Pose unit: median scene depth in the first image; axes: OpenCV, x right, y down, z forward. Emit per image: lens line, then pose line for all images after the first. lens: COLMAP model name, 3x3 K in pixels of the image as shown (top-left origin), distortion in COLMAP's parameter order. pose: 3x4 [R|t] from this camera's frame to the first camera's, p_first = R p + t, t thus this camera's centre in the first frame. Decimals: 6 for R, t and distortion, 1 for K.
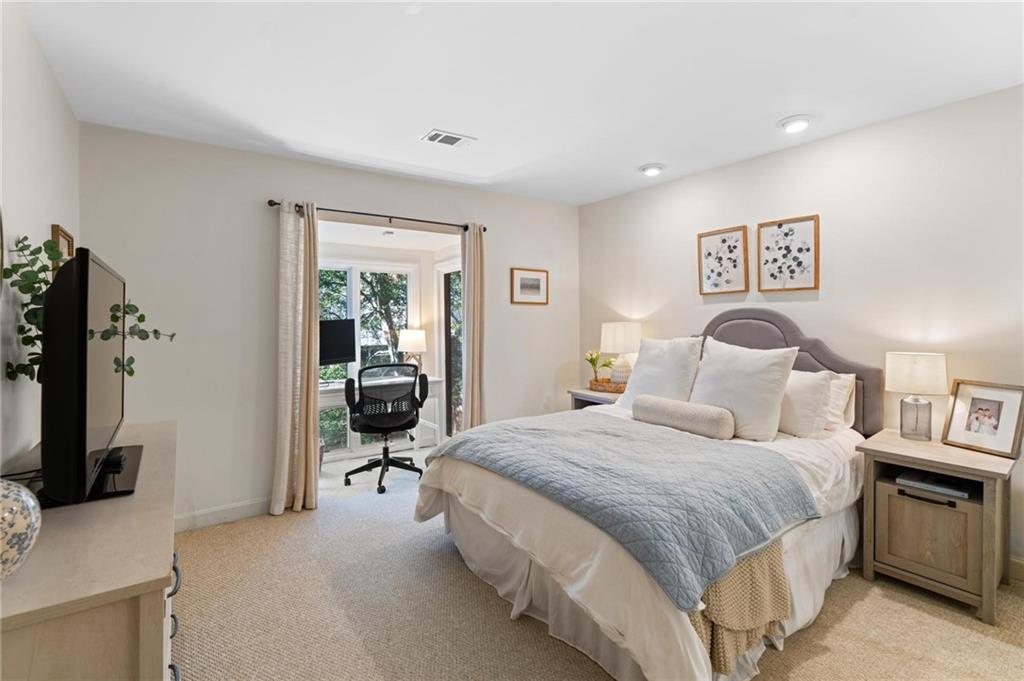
lens RADIAL K [[467.6, 0, 516.3], [0, 467.6, 316.3], [0, 0, 1]] dist [0.000089, -0.000165]
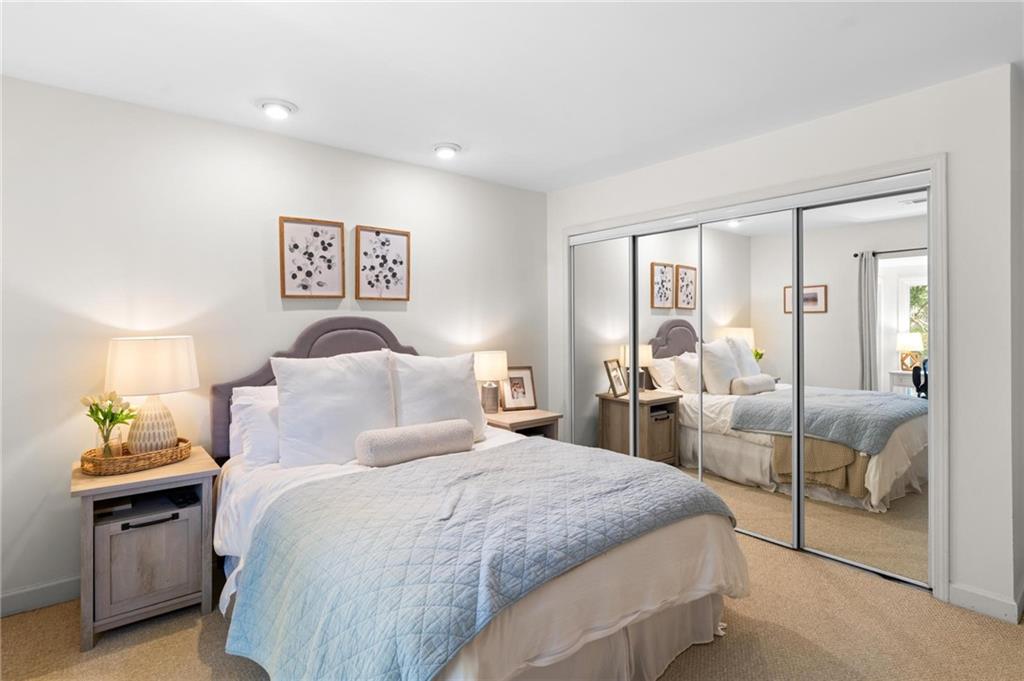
lens RADIAL K [[515.9, 0, 527.8], [0, 515.9, 323.3], [0, 0, 1]] dist [-0.005209, -0.001002]
pose [[-0.077630, 0.008711, 0.996944, -0.522693], [0.005756, 0.999949, -0.008289, 0.005156], [-0.996966, 0.005095, -0.077676, 0.754070]]
